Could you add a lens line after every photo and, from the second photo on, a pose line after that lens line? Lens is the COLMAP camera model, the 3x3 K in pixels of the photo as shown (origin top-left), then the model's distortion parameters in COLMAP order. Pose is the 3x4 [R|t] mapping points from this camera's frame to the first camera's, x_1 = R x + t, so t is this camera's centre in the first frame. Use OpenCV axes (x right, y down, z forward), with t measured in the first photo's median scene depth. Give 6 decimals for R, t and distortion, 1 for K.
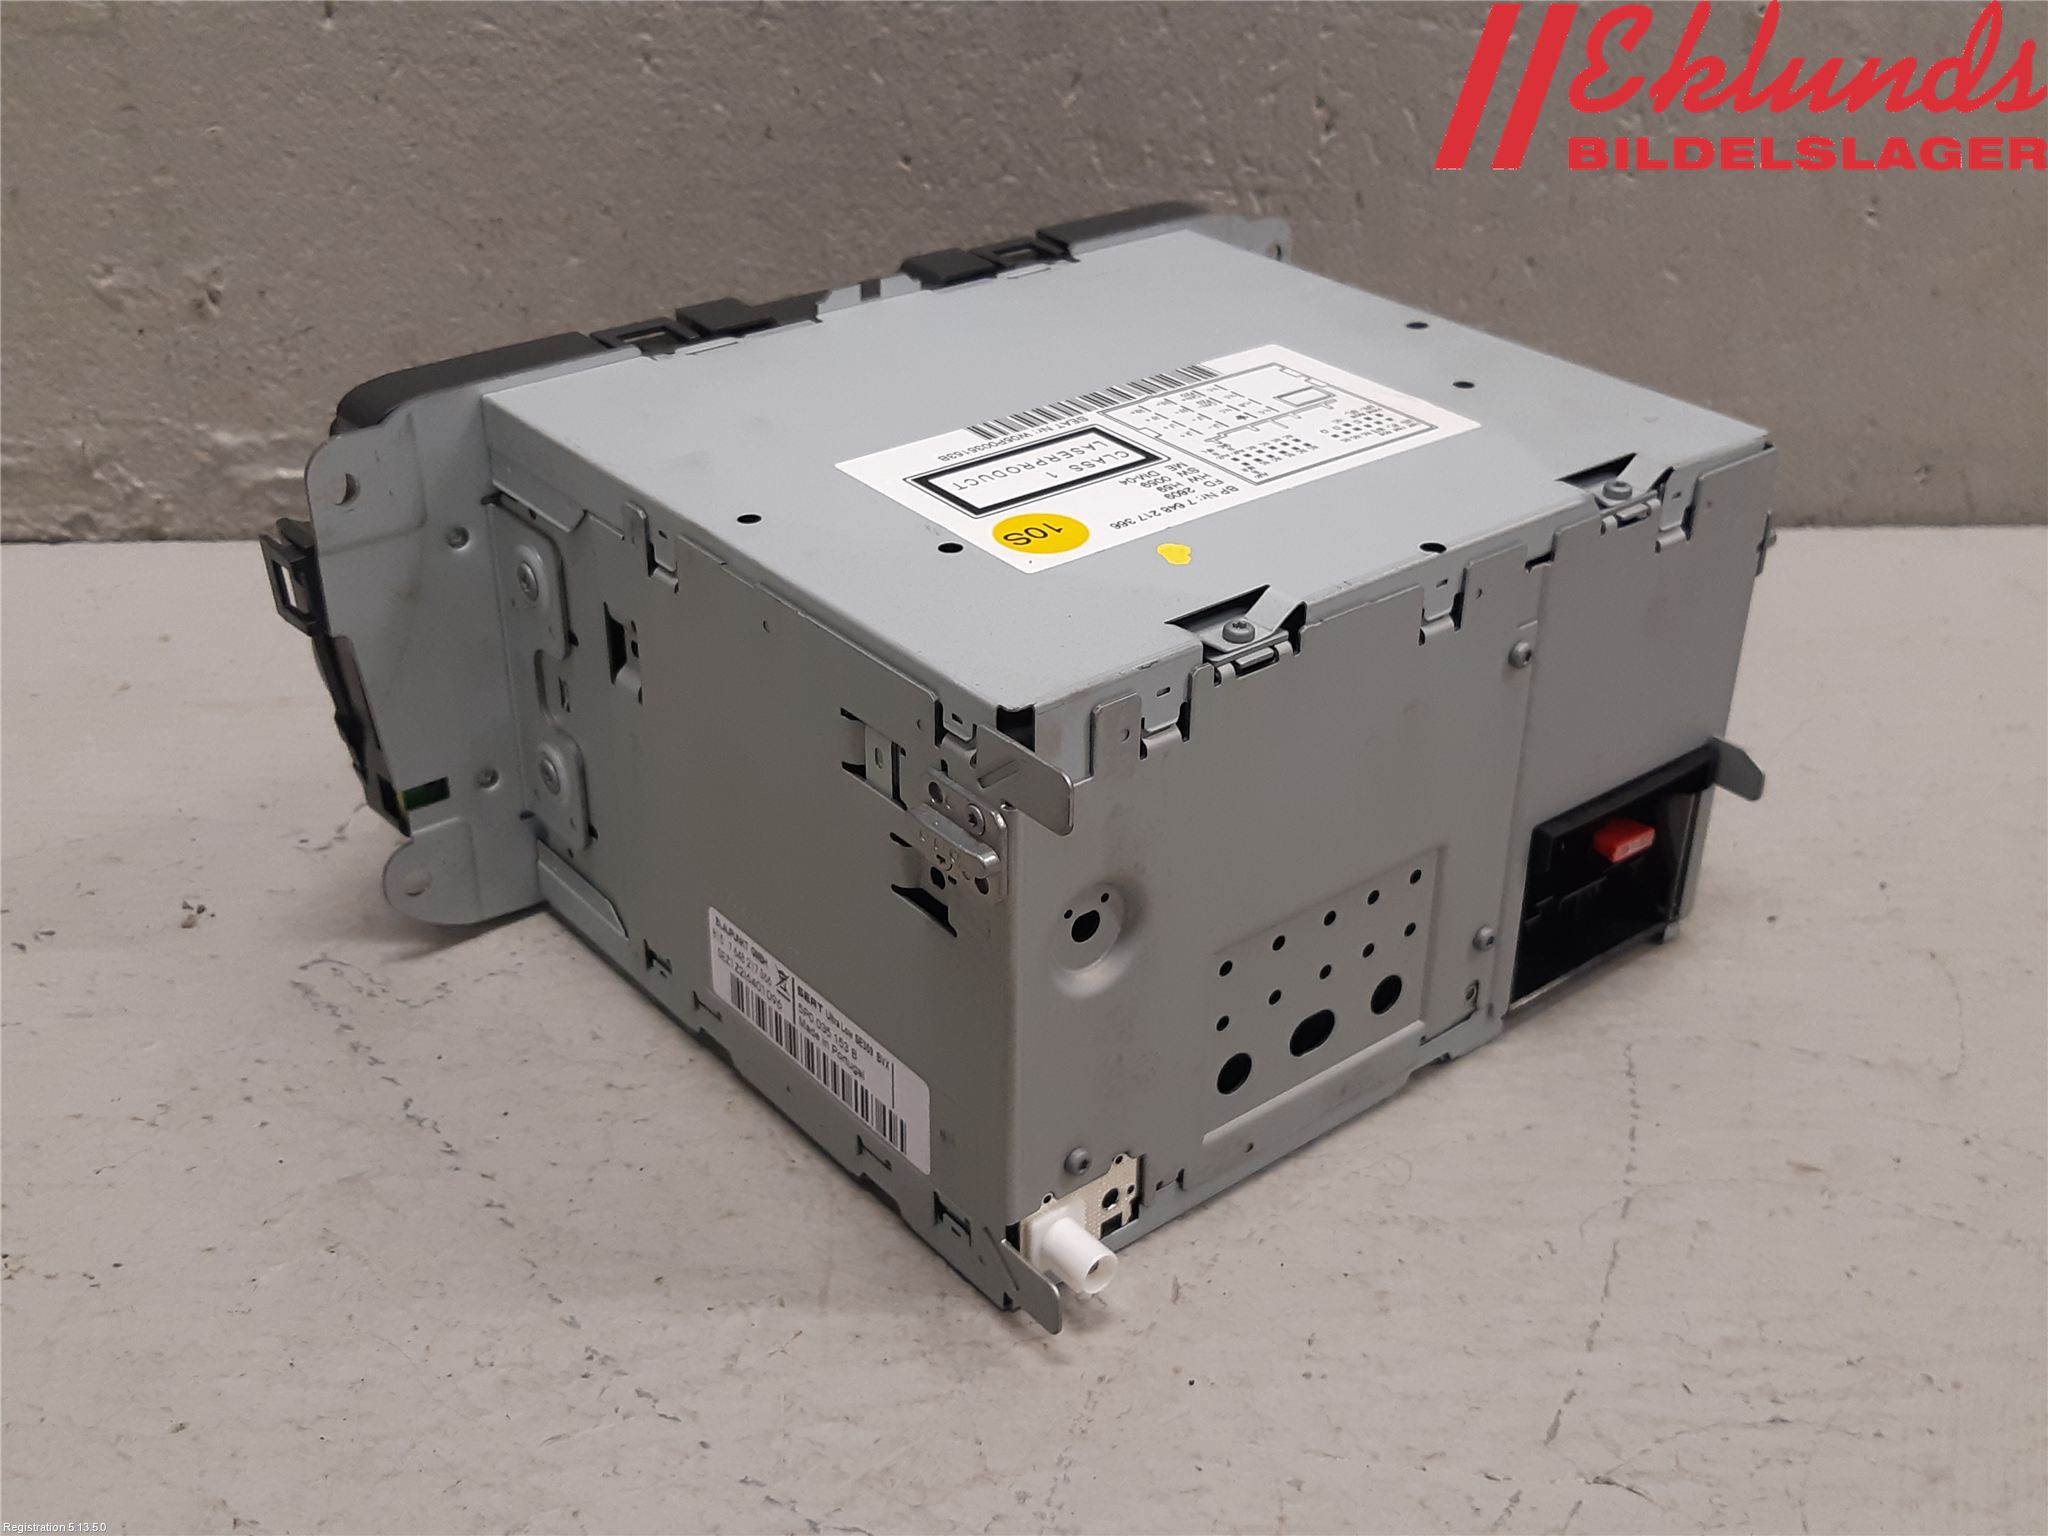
lens RADIAL K [[2234.9, 0, 1030.5], [0, 2234.9, 772.5], [0, 0, 1]] dist [0.067202, -0.184379]
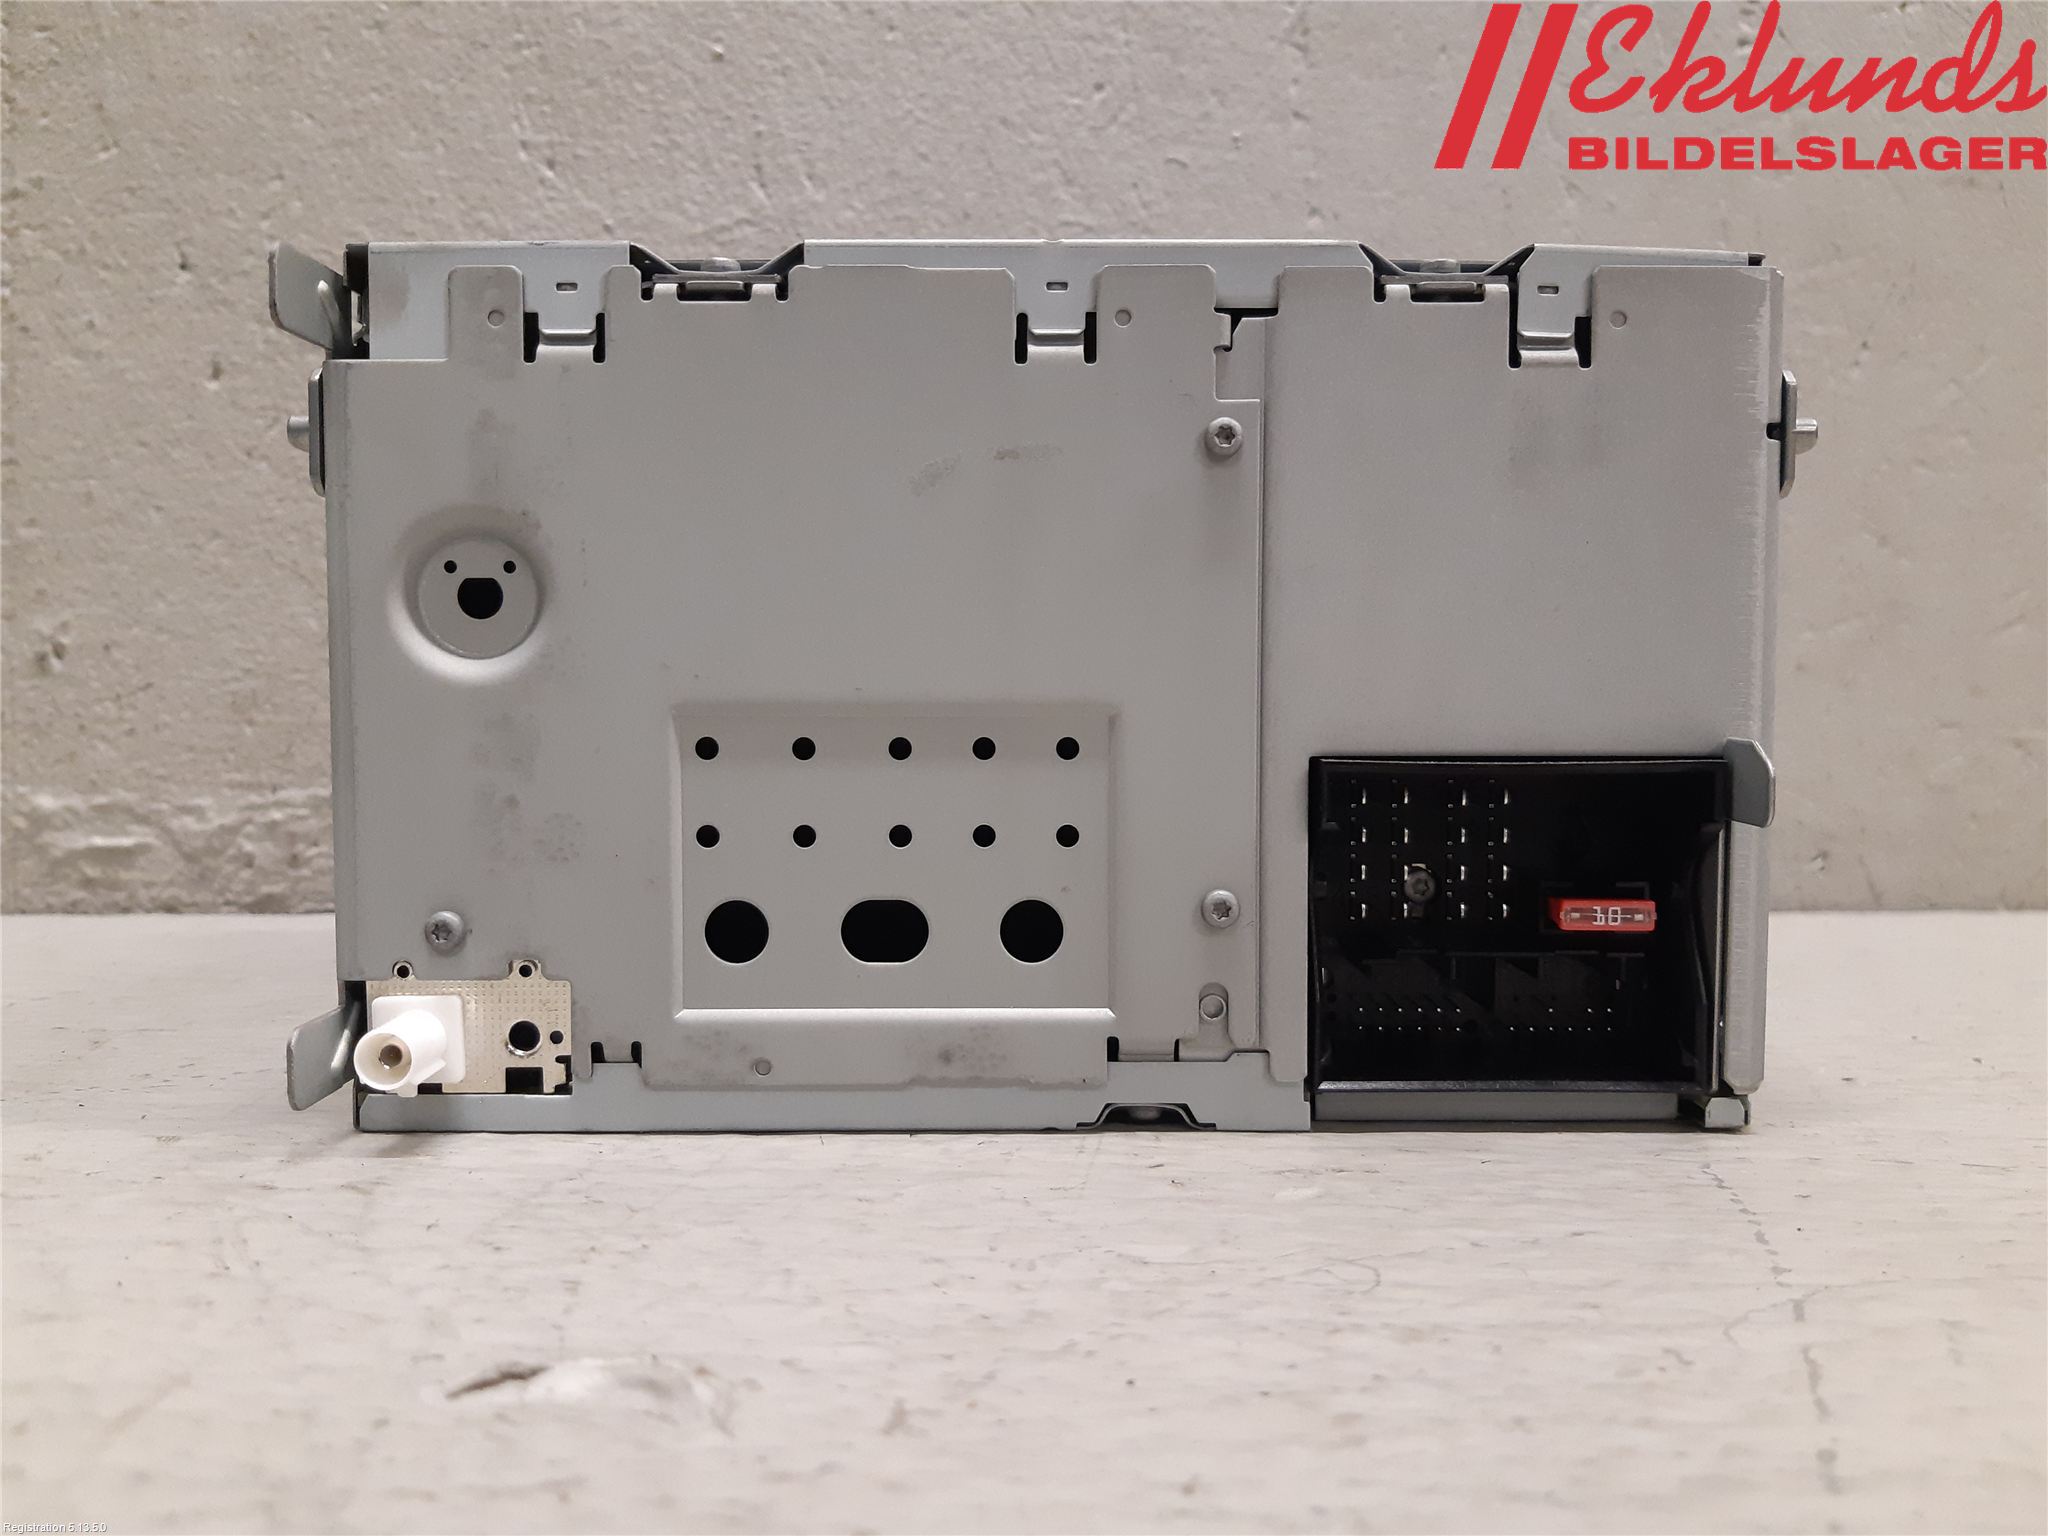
lens RADIAL K [[1619.5, 0, 1027.0], [0, 1619.5, 773.1], [0, 0, 1]] dist [0.046849, -0.132780]
pose [[0.999927, 0.005361, 0.010850, 0.054129], [0.000257, 0.886908, -0.461947, 0.166437], [-0.012099, 0.461916, 0.886841, 0.399770]]
